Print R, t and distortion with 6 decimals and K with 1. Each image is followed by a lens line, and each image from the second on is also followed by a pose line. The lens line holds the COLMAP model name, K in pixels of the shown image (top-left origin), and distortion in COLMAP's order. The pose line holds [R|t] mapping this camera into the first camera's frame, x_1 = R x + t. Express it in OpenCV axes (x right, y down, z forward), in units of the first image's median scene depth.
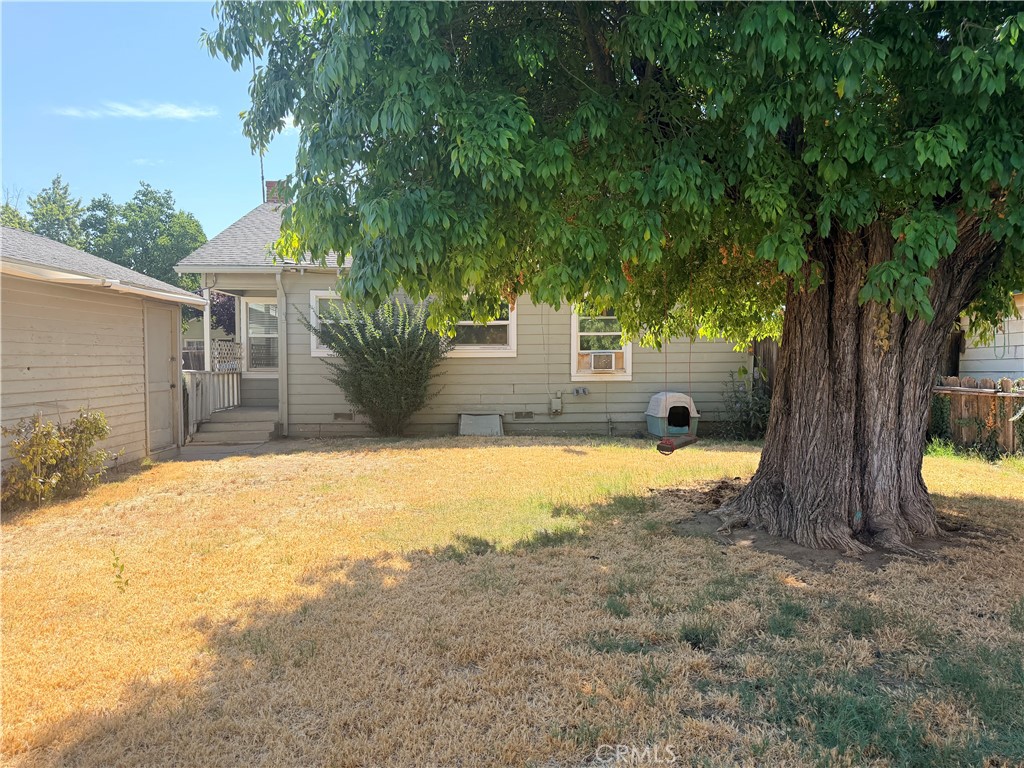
lens RADIAL K [[722.9, 0, 511.3], [0, 722.9, 383.6], [0, 0, 1]] dist [0.070079, -0.089227]
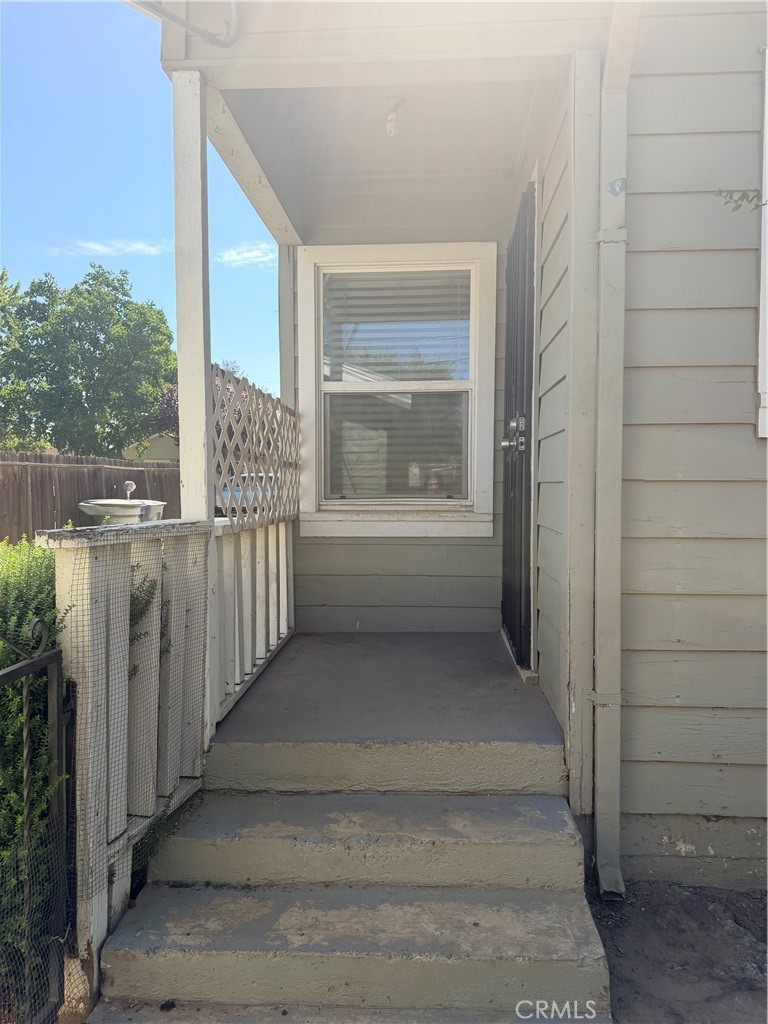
lens RADIAL K [[722.9, 0, 385.0], [0, 722.9, 512.8], [0, 0, 1]] dist [0.070079, -0.089227]
pose [[0.994341, 0.003927, -0.106163, -0.109855], [-0.003523, 0.999986, 0.003996, -0.006362], [0.106177, -0.003599, 0.994341, 0.259163]]
